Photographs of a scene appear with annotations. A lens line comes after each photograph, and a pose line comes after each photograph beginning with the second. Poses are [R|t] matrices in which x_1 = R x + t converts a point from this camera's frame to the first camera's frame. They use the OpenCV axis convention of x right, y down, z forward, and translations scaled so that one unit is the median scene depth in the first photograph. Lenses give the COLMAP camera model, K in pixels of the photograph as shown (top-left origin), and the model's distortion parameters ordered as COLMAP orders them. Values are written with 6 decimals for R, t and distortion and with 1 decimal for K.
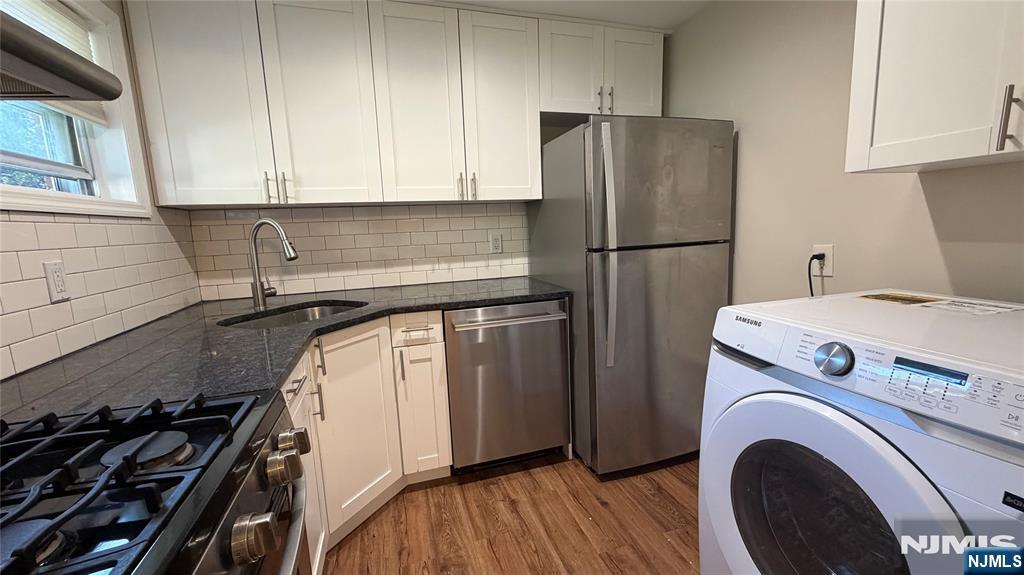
lens RADIAL K [[409.9, 0, 509.5], [0, 409.9, 287.0], [0, 0, 1]] dist [0.000825, -0.000009]
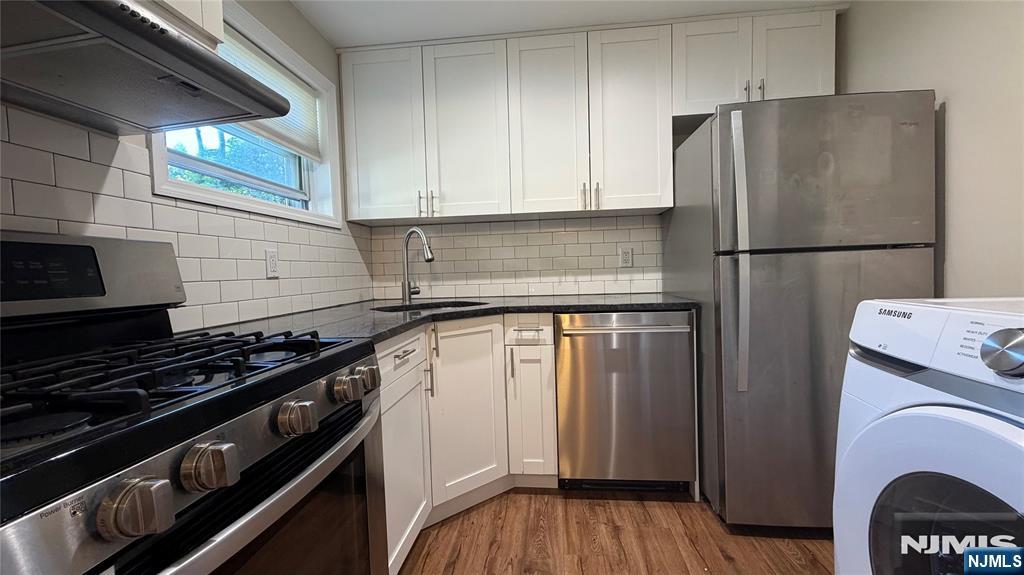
lens RADIAL K [[409.9, 0, 509.5], [0, 409.9, 287.0], [0, 0, 1]] dist [0.000825, -0.000009]
pose [[0.917841, 0.026452, -0.396065, 0.137971], [-0.064227, 0.994526, -0.082417, 0.083966], [0.391717, 0.101084, 0.914516, 0.022214]]
